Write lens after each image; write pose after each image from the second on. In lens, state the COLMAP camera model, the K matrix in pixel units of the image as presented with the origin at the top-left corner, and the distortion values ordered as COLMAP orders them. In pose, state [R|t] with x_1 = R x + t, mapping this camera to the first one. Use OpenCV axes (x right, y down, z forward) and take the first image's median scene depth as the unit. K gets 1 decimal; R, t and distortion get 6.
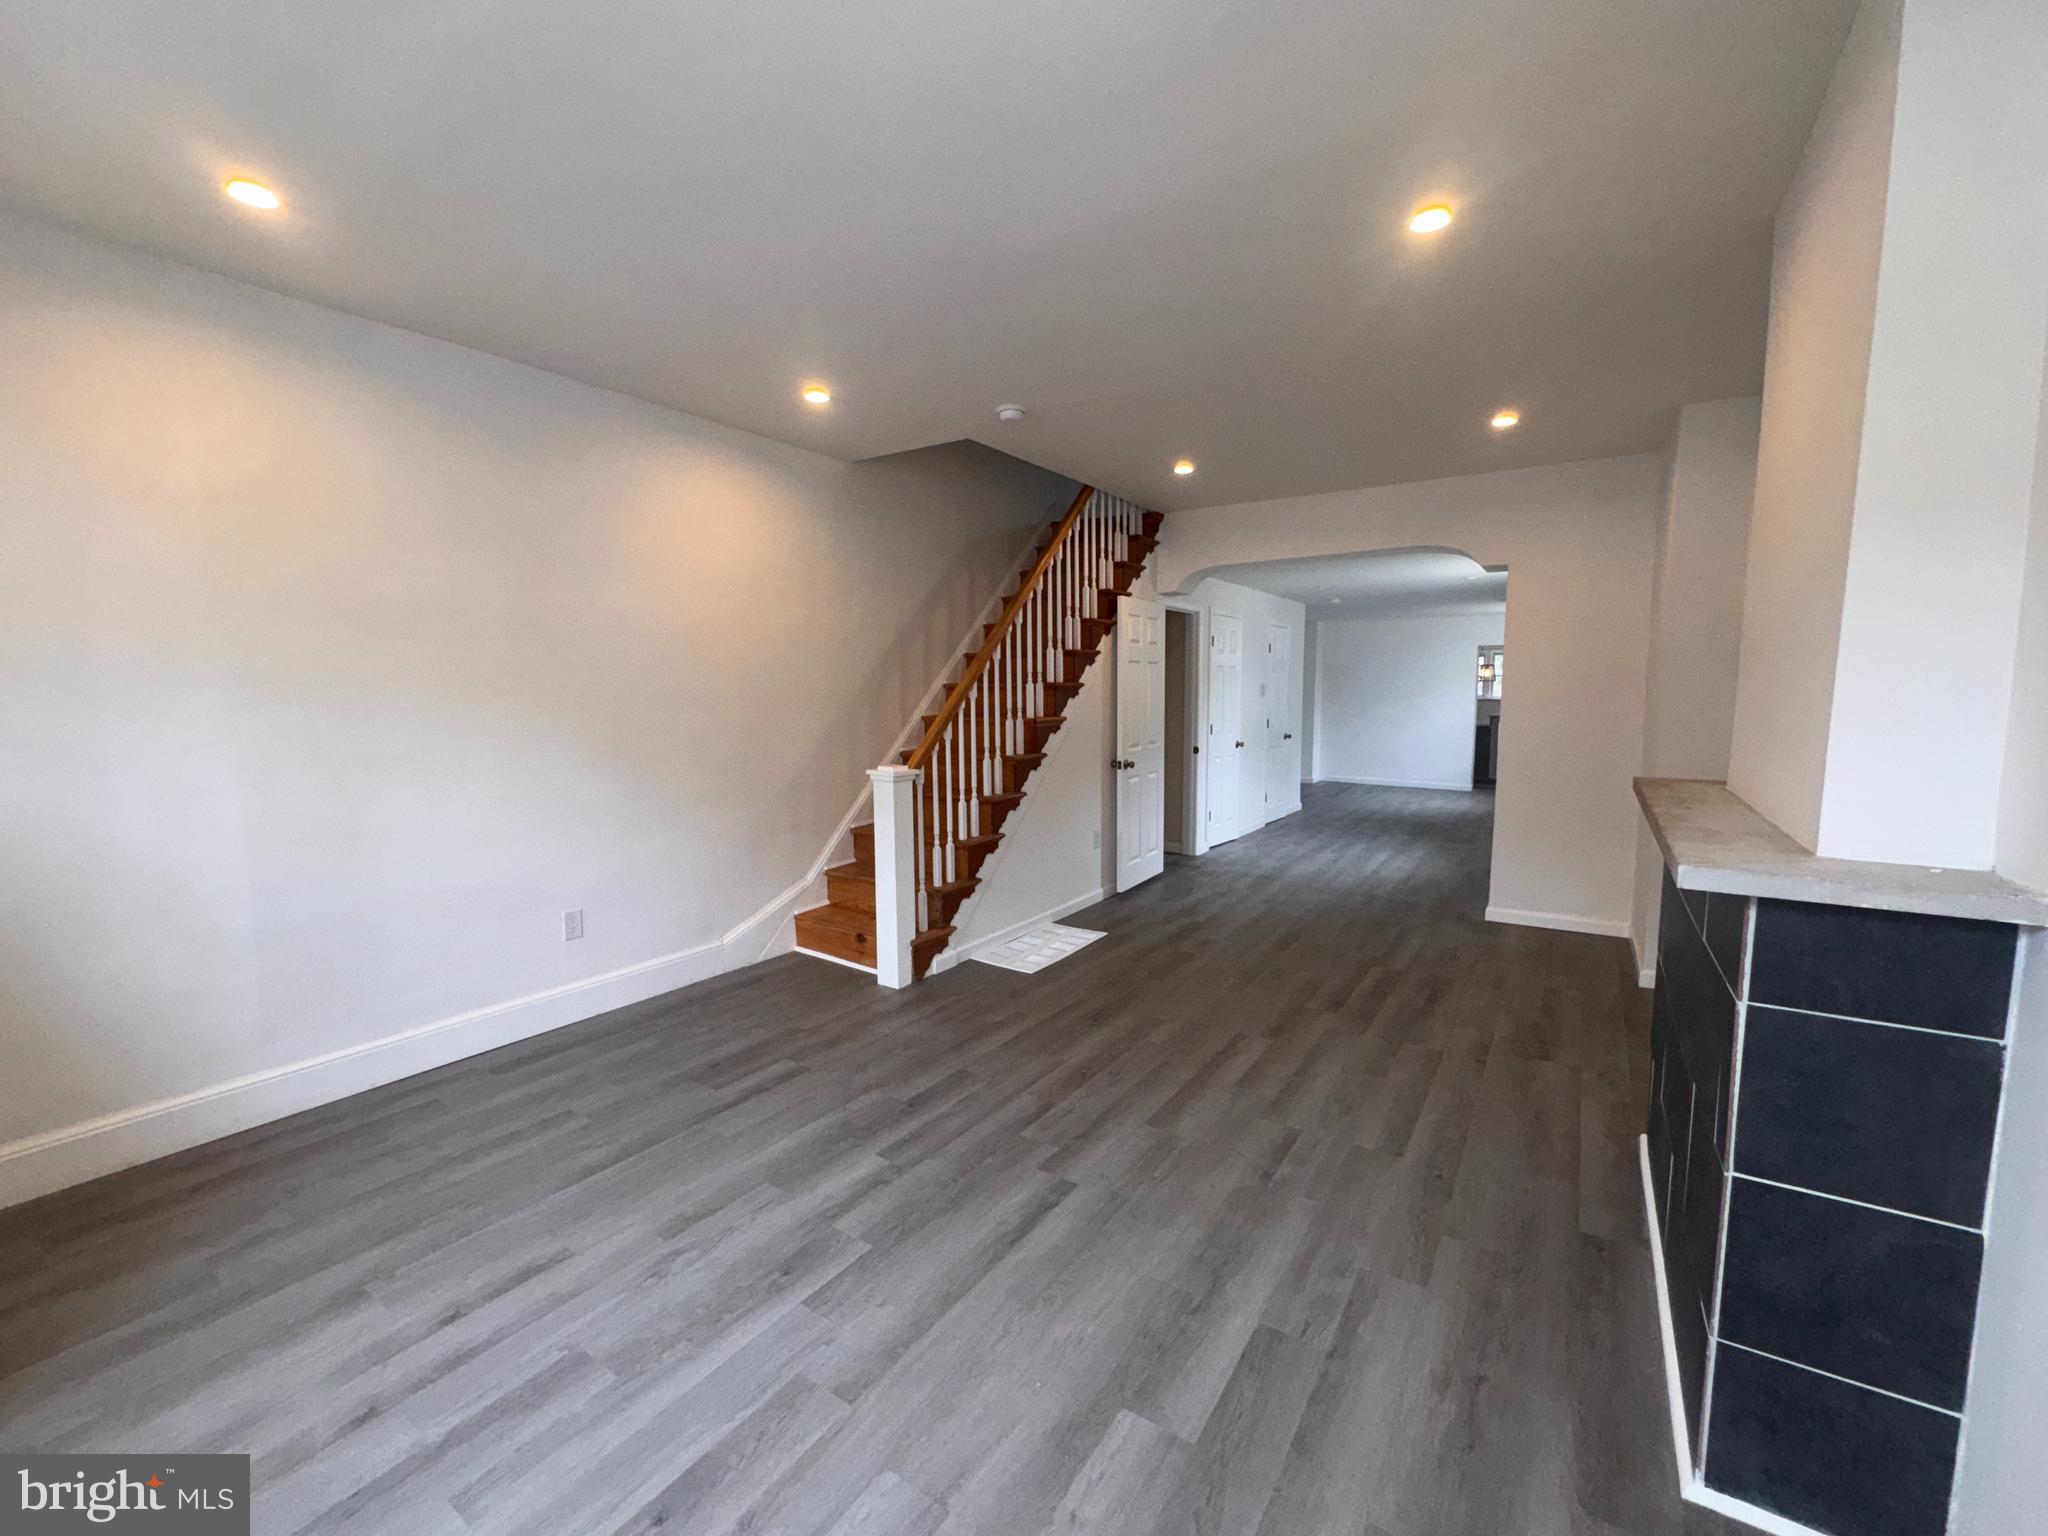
lens RADIAL K [[843.2, 0, 1017.7], [0, 843.2, 768.5], [0, 0, 1]] dist [-0.006407, 0.000894]
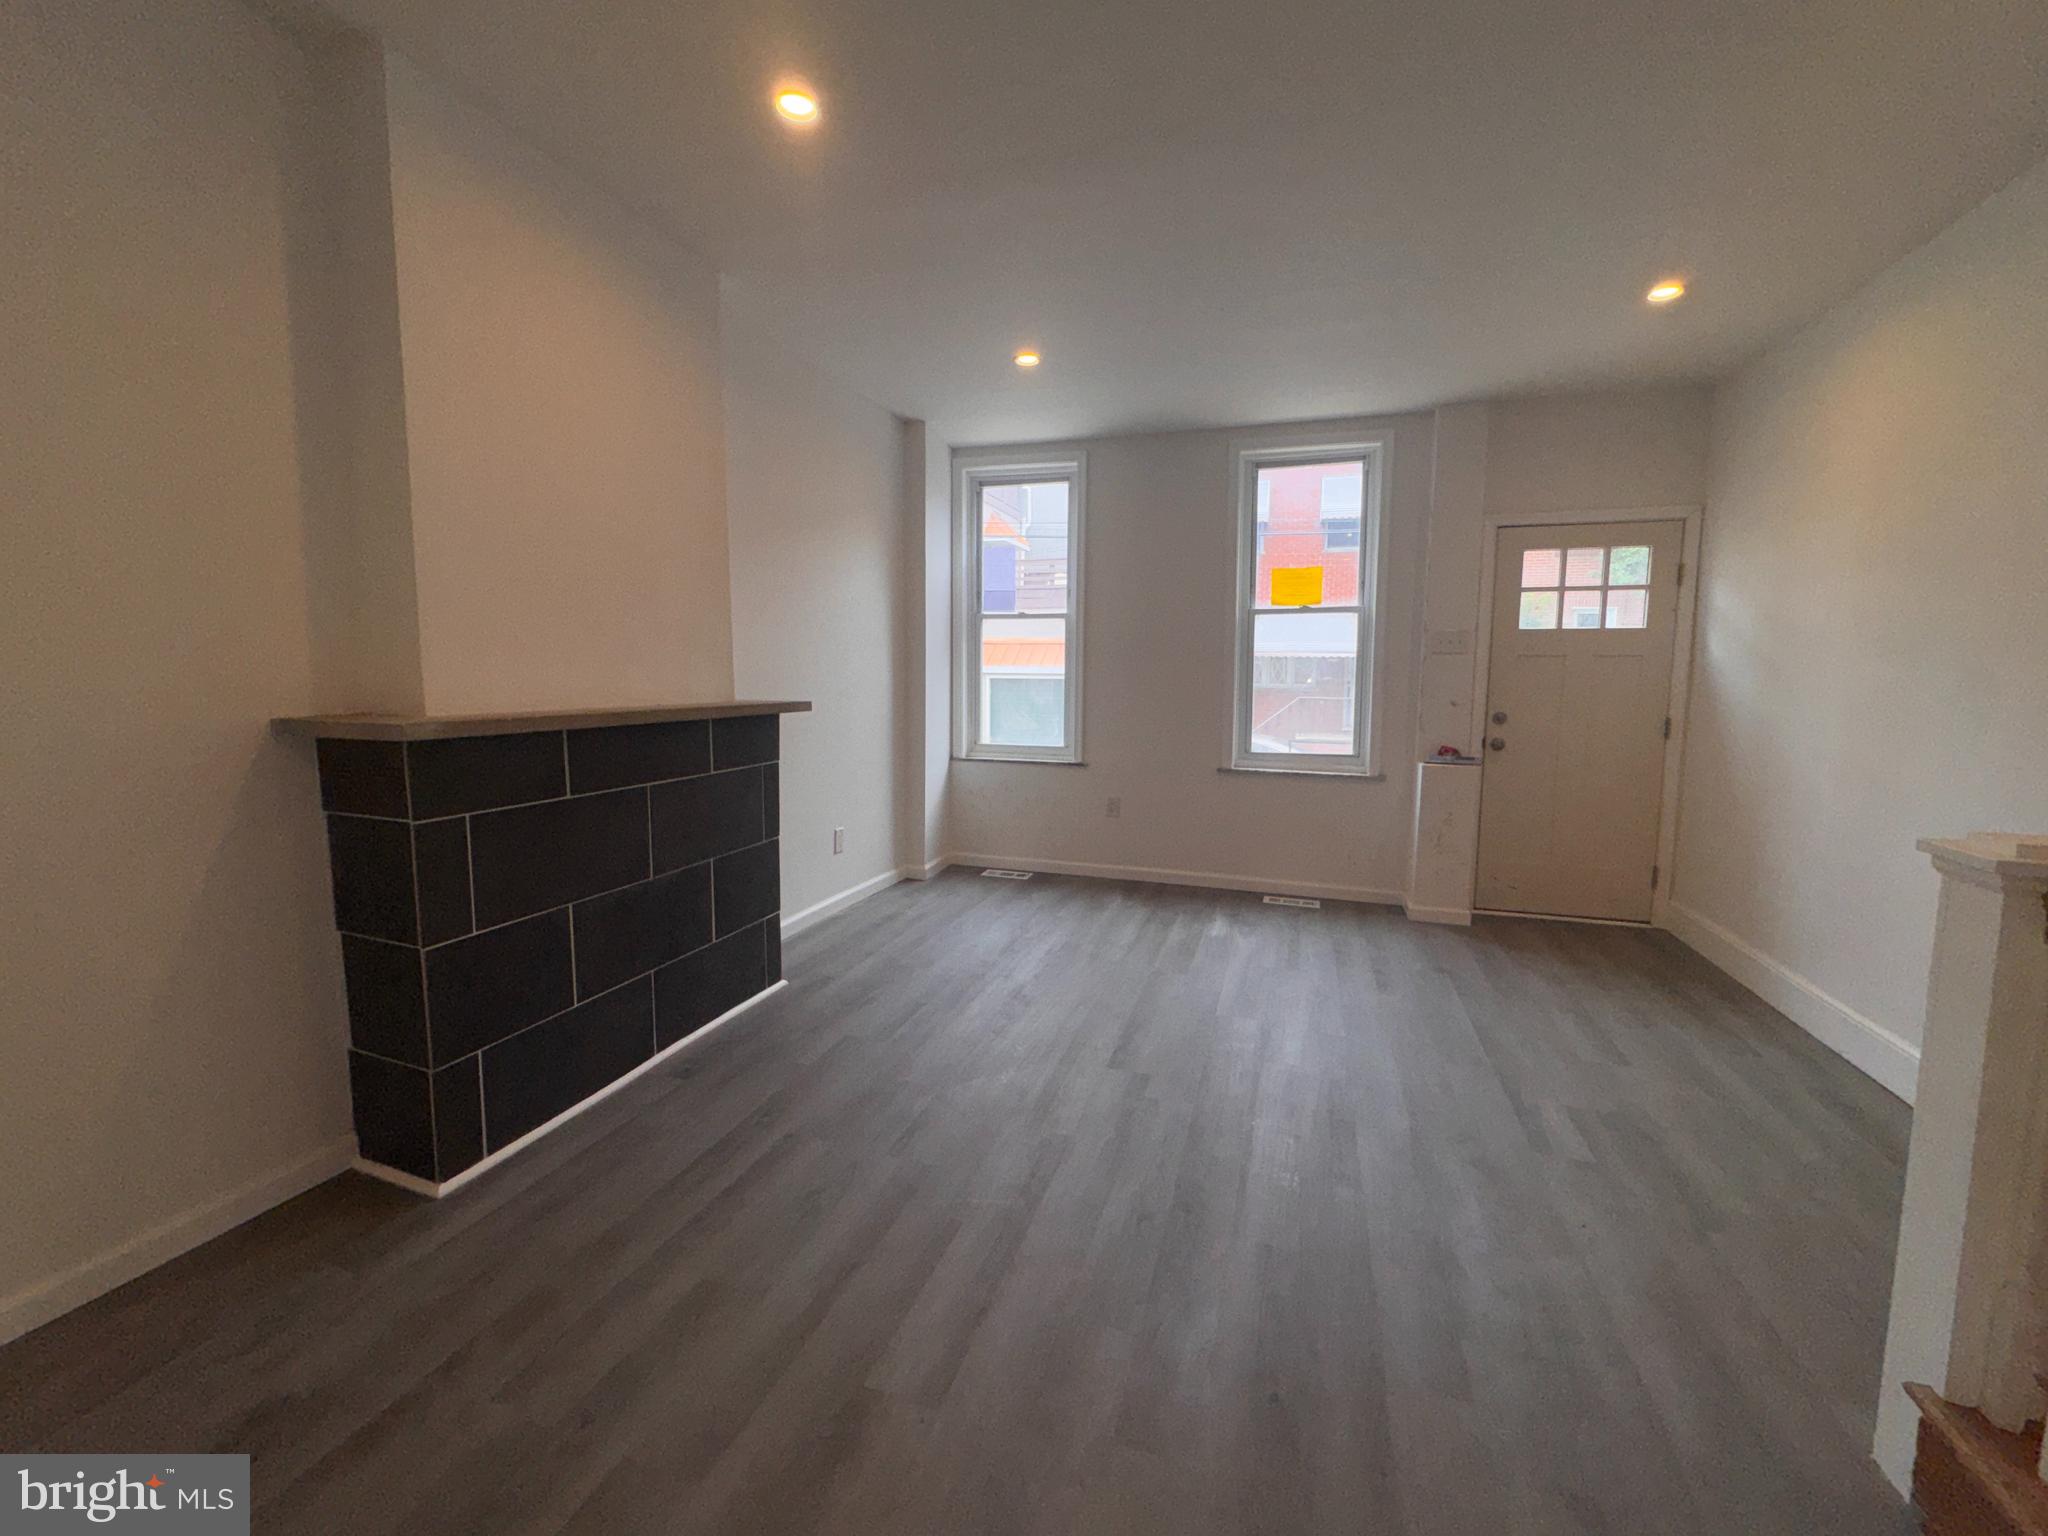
lens RADIAL K [[843.2, 0, 1020.1], [0, 843.2, 767.1], [0, 0, 1]] dist [-0.006407, 0.000894]
pose [[-0.963561, 0.018358, -0.266858, 0.398577], [-0.038818, 0.977485, 0.207406, -0.106827], [0.264657, 0.210207, -0.941153, 1.629802]]
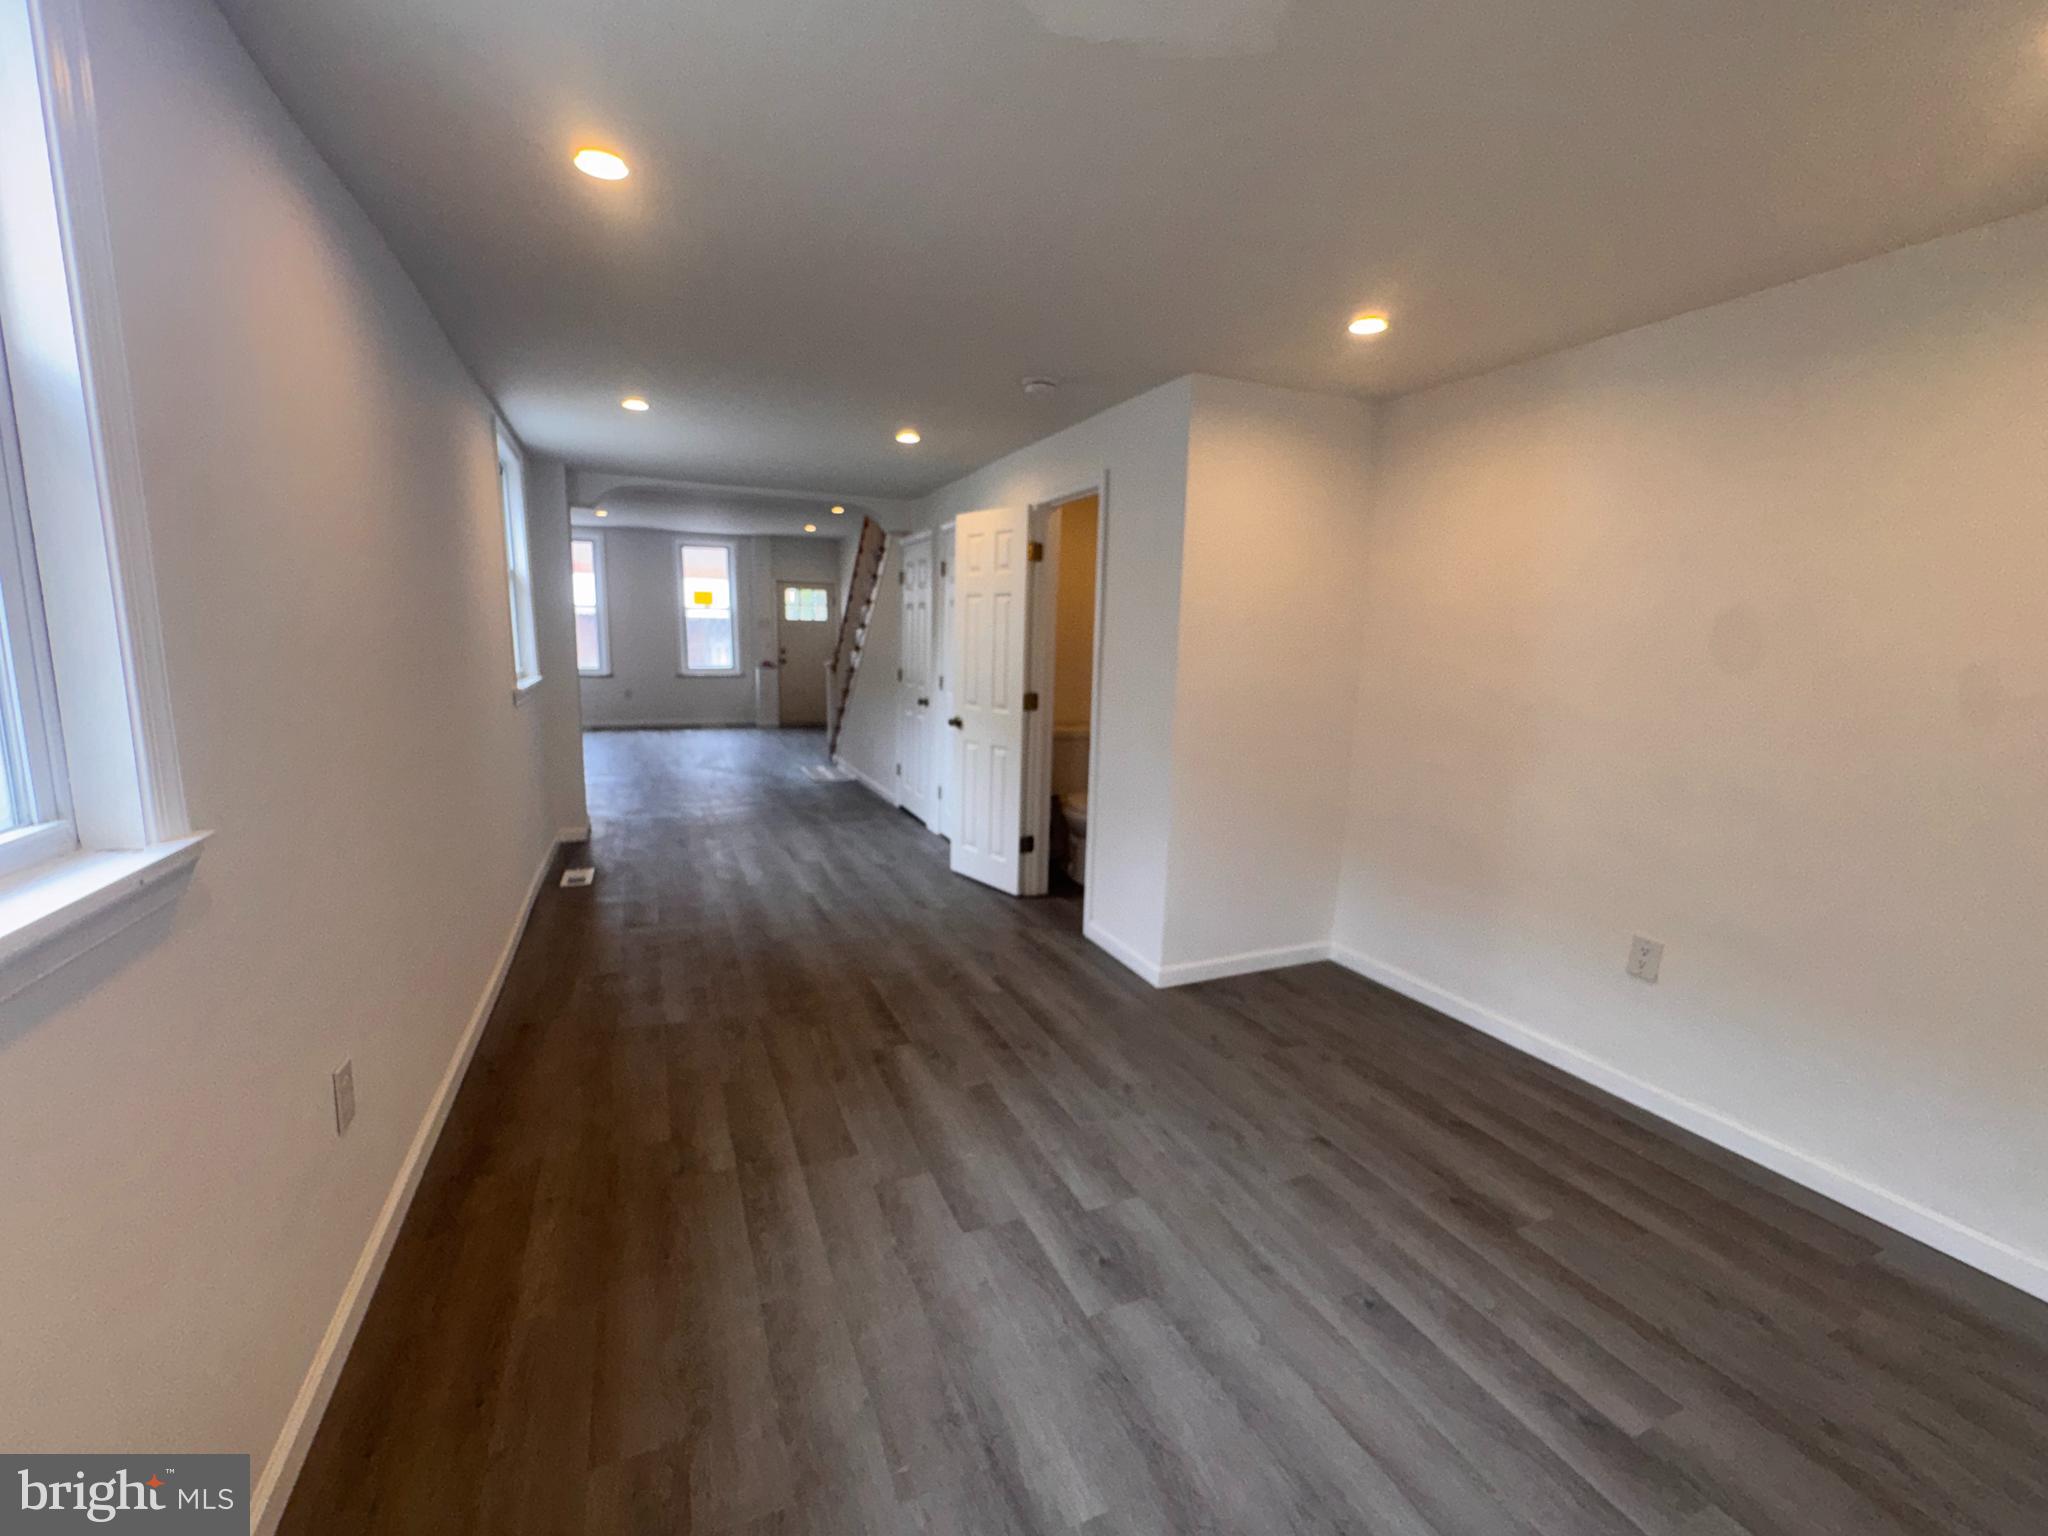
lens RADIAL K [[843.2, 0, 1012.4], [0, 843.2, 756.6], [0, 0, 1]] dist [-0.006407, 0.000894]
pose [[-0.539901, 0.110563, -0.834436, 2.103178], [-0.103966, 0.974986, 0.196454, -0.342232], [0.835283, 0.192819, -0.514901, 3.628966]]
